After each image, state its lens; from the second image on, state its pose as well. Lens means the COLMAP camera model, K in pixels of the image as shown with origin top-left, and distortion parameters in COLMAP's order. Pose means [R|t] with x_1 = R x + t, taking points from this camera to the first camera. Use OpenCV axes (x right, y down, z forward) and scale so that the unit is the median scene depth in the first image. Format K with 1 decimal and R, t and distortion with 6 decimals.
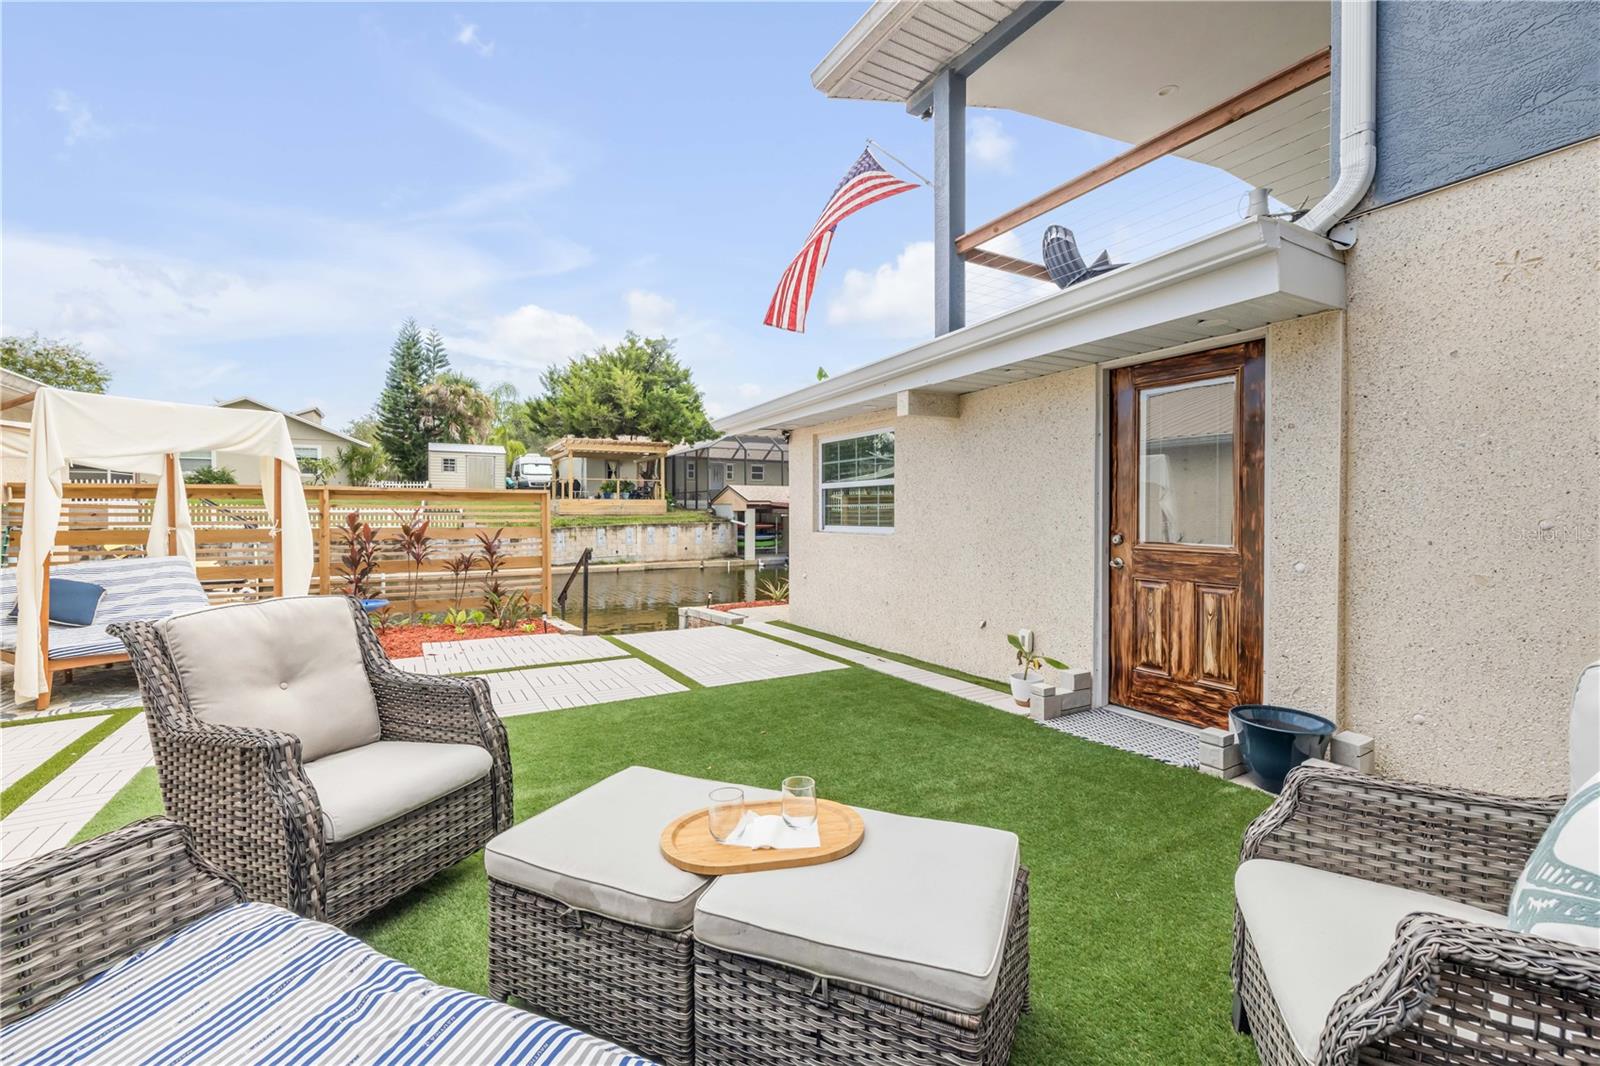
lens RADIAL K [[678.4, 0, 797.4], [0, 678.4, 516.8], [0, 0, 1]] dist [0.001463, 0.000314]
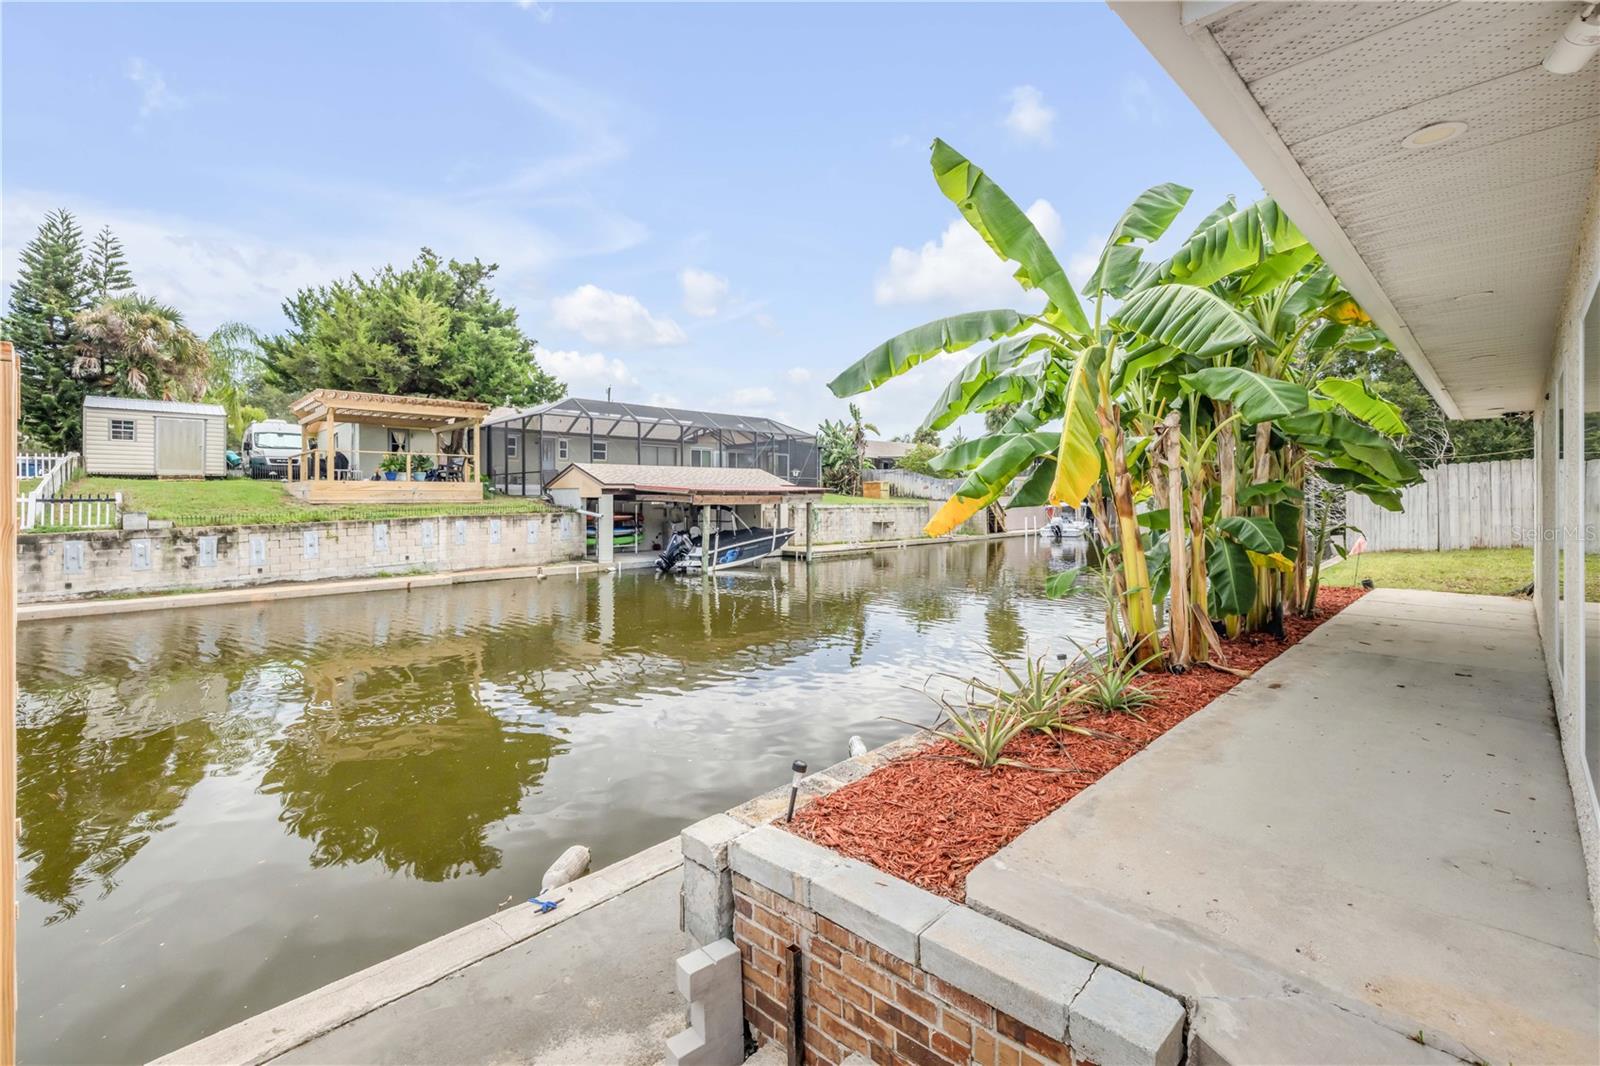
lens RADIAL K [[682.8, 0, 801.7], [0, 682.8, 496.5], [0, 0, 1]] dist [-0.001978, -0.000179]
pose [[0.964071, -0.002789, 0.265629, -0.057478], [0.006065, 0.999915, -0.011516, 0.000349], [-0.265574, 0.012713, 0.964007, 0.203999]]
